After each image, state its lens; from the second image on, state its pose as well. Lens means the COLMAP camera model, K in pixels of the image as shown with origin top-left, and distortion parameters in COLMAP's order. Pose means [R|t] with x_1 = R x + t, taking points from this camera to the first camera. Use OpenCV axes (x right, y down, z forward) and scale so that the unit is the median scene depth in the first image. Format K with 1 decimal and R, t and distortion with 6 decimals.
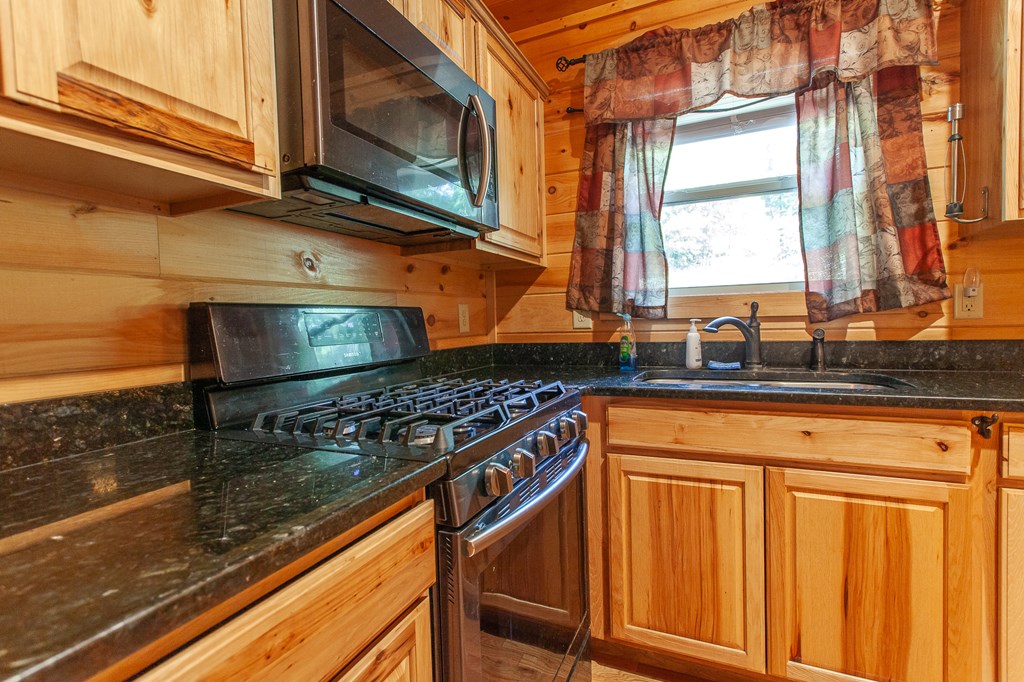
lens RADIAL K [[494.9, 0, 502.1], [0, 494.9, 338.1], [0, 0, 1]] dist [0.003590, 0.001088]
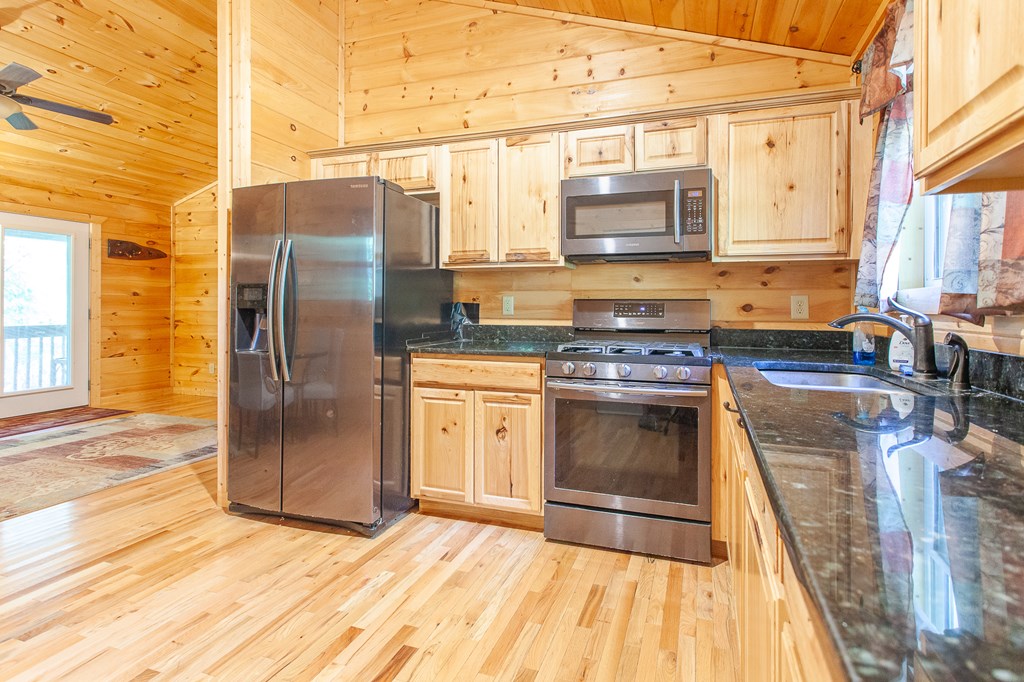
lens RADIAL K [[494.9, 0, 536.3], [0, 494.9, 302.8], [0, 0, 1]] dist [0.003590, 0.001088]
pose [[0.094300, 0.018388, -0.995374, 1.288260], [-0.044481, 0.998909, 0.014239, -0.047044], [0.994550, 0.042933, 0.095015, 0.284798]]
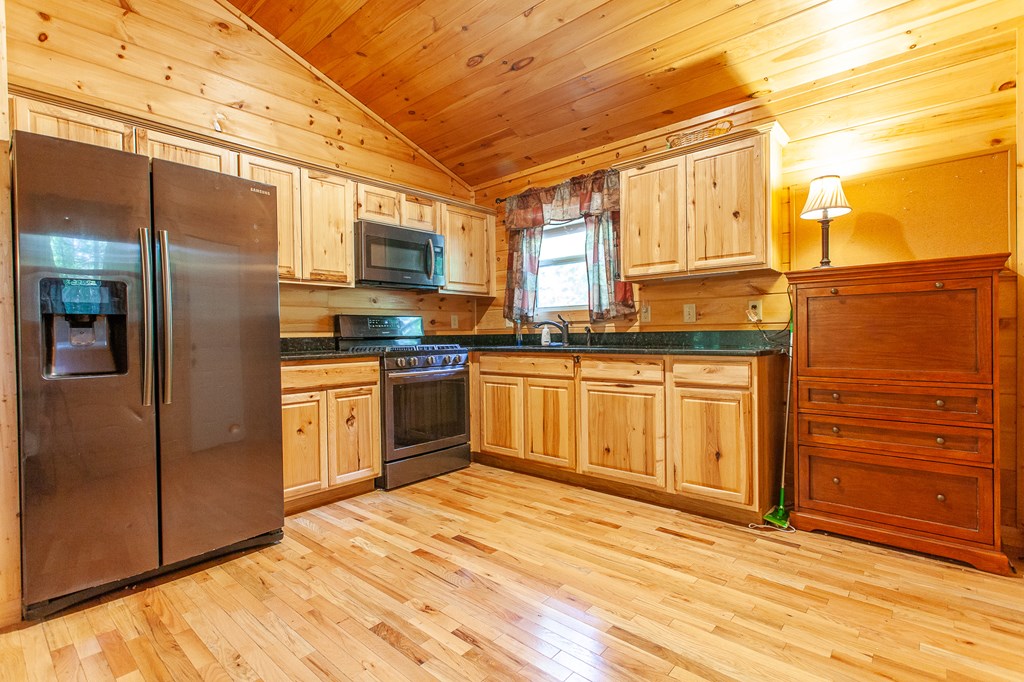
lens RADIAL K [[494.9, 0, 485.9], [0, 494.9, 336.2], [0, 0, 1]] dist [0.003590, 0.001088]
pose [[0.944486, 0.015150, -0.328202, 0.894593], [-0.023625, 0.999482, -0.021851, 0.077521], [0.327701, 0.028392, 0.944355, -1.144290]]
